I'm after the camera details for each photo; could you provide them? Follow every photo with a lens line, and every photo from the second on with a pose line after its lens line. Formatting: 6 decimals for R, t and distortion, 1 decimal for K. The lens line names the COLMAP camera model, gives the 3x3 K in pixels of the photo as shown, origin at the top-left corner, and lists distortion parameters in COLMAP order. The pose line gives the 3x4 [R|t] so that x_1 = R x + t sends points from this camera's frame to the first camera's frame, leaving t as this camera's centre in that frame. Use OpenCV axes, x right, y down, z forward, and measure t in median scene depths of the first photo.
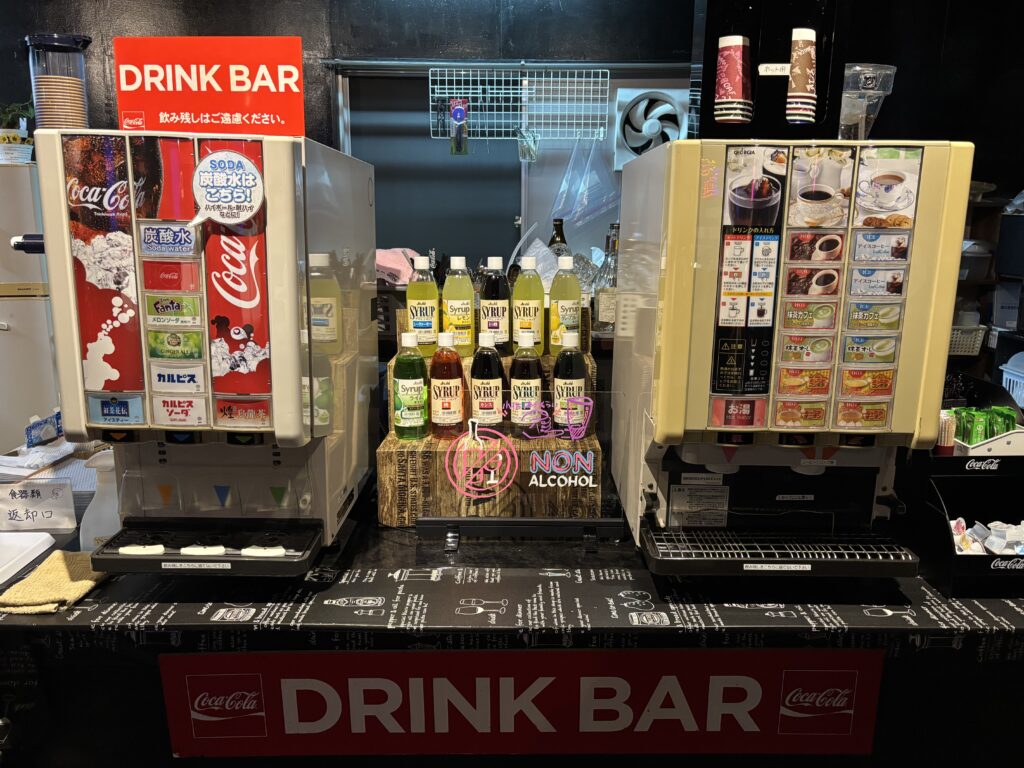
lens RADIAL K [[777.6, 0, 514.4], [0, 777.6, 383.2], [0, 0, 1]] dist [0.001191, -0.004794]
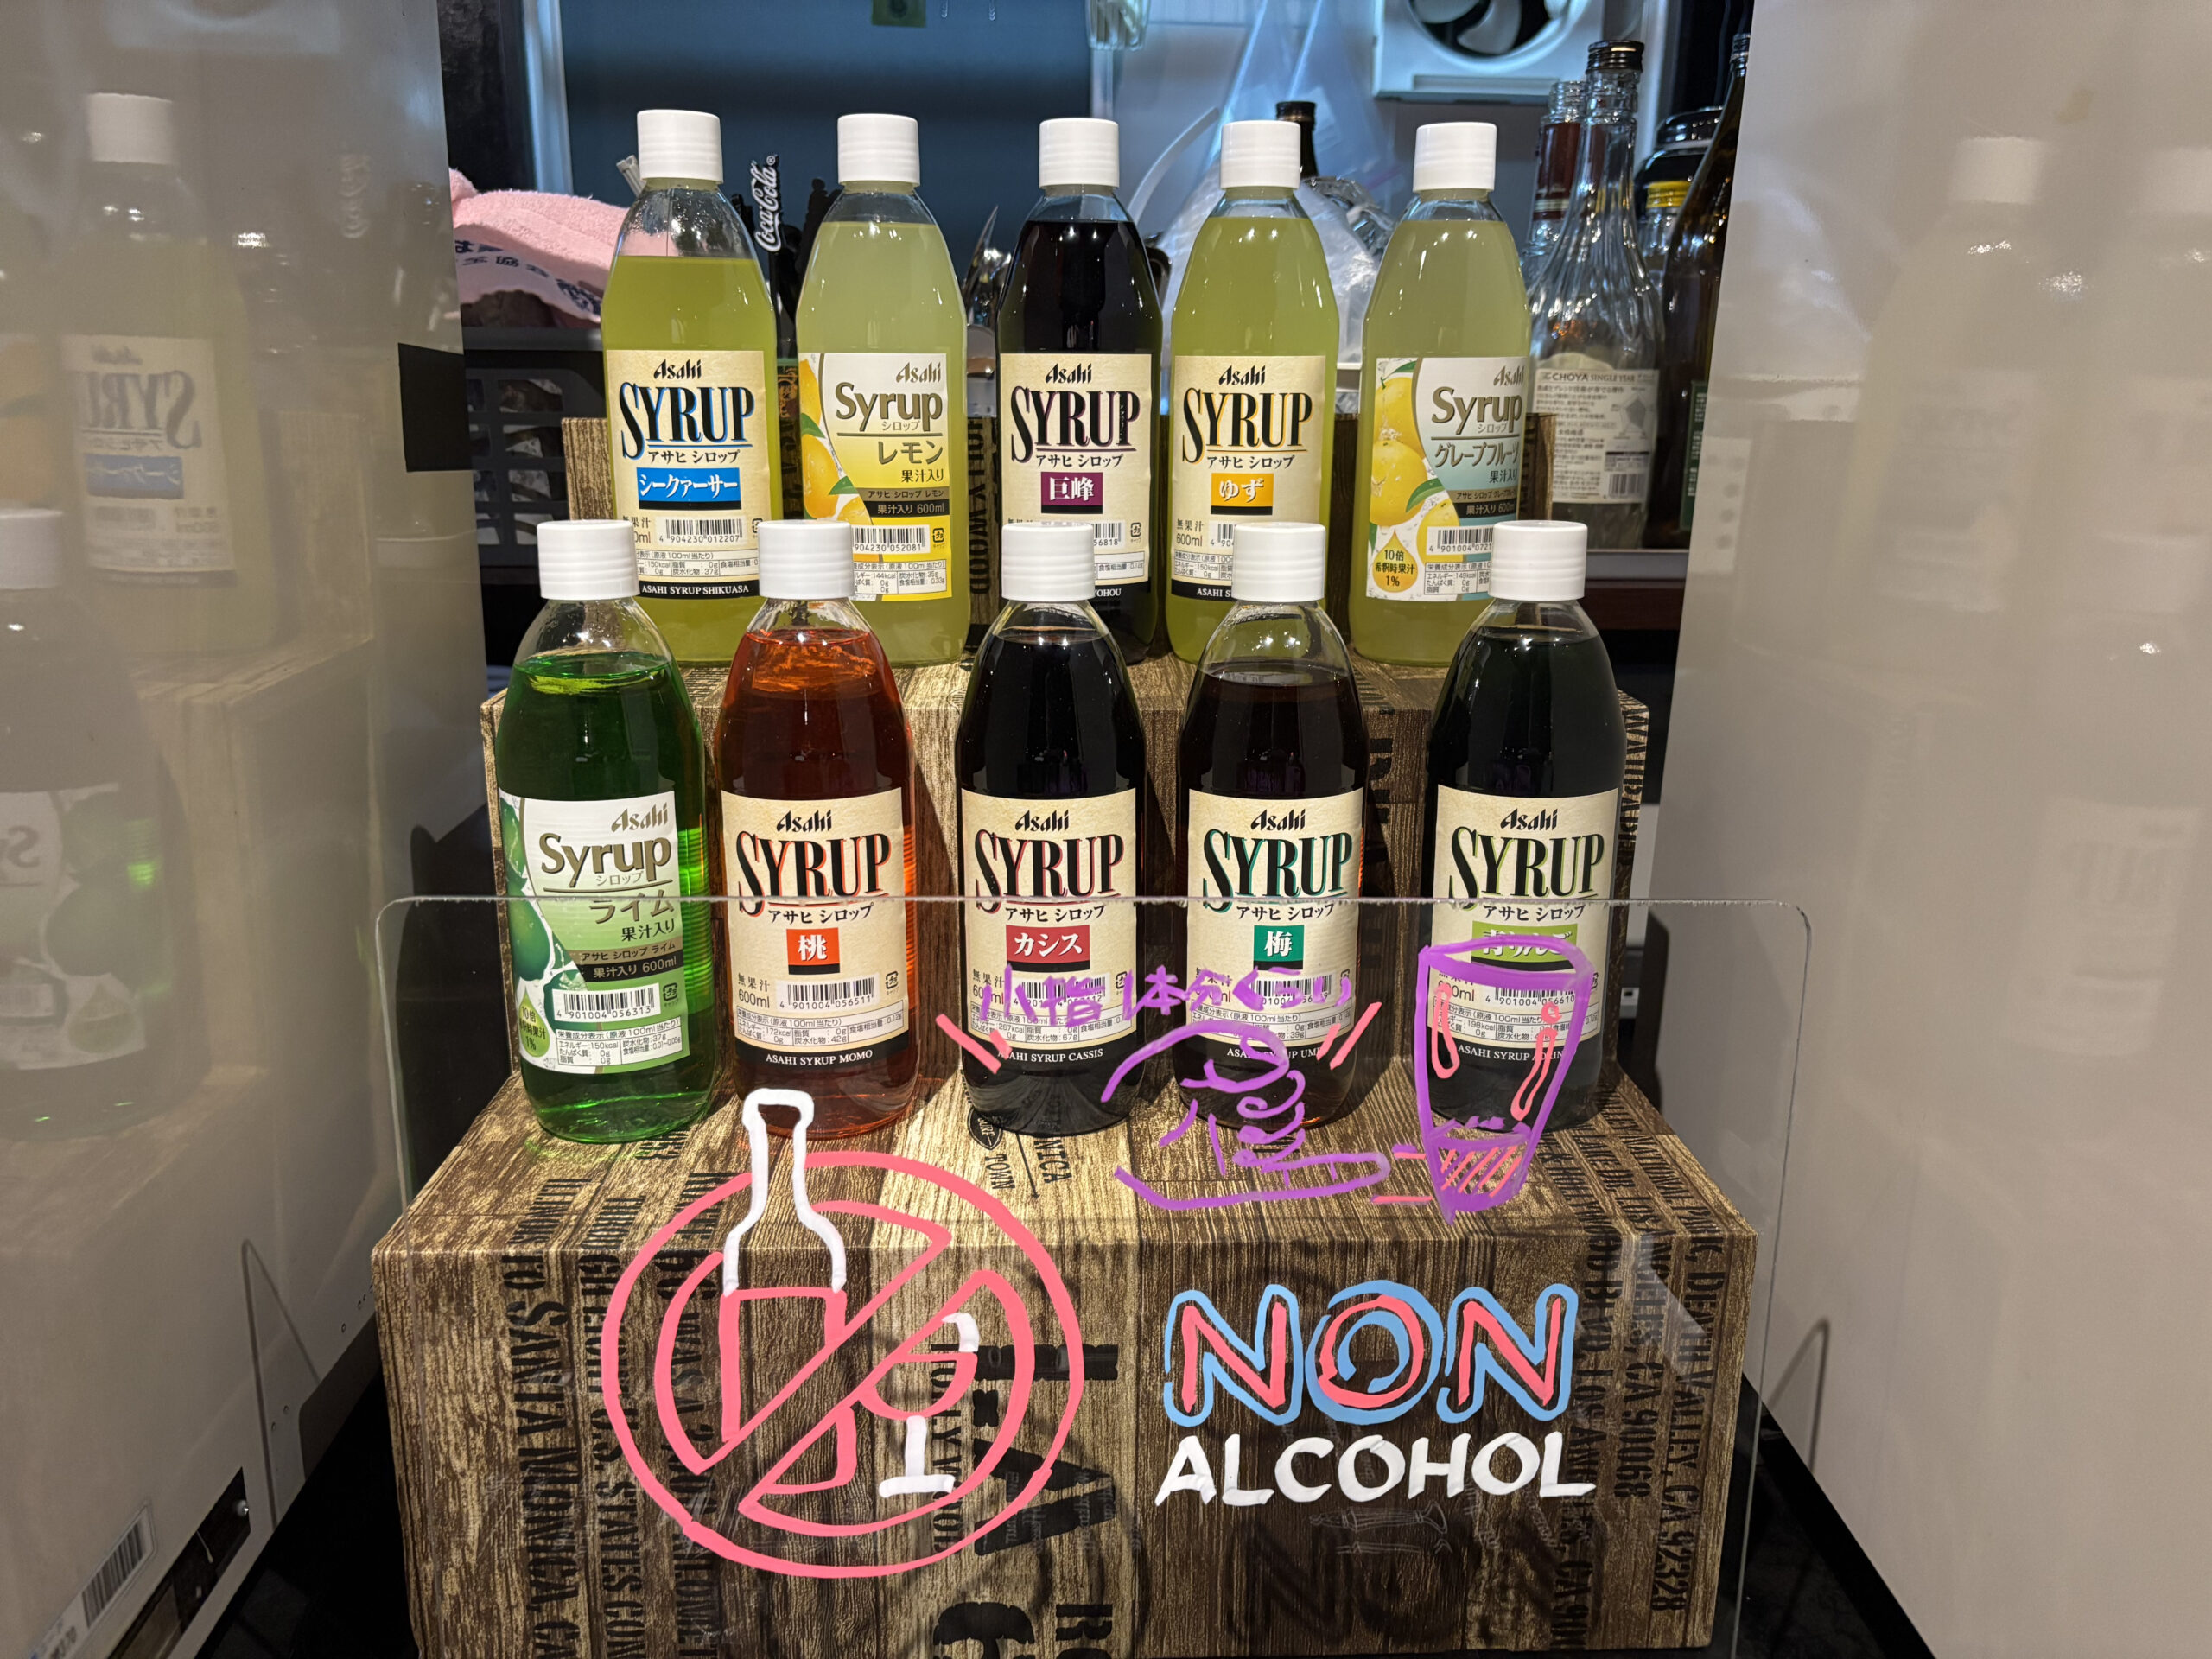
lens RADIAL K [[1679.8, 0, 1100.7], [0, 1679.8, 844.4], [0, 0, 1]] dist [0.001191, -0.004794]
pose [[0.999212, -0.005832, 0.039265, -0.038483], [0.002972, 0.997363, 0.072519, -0.020816], [-0.039584, -0.072345, 0.996594, 0.624178]]
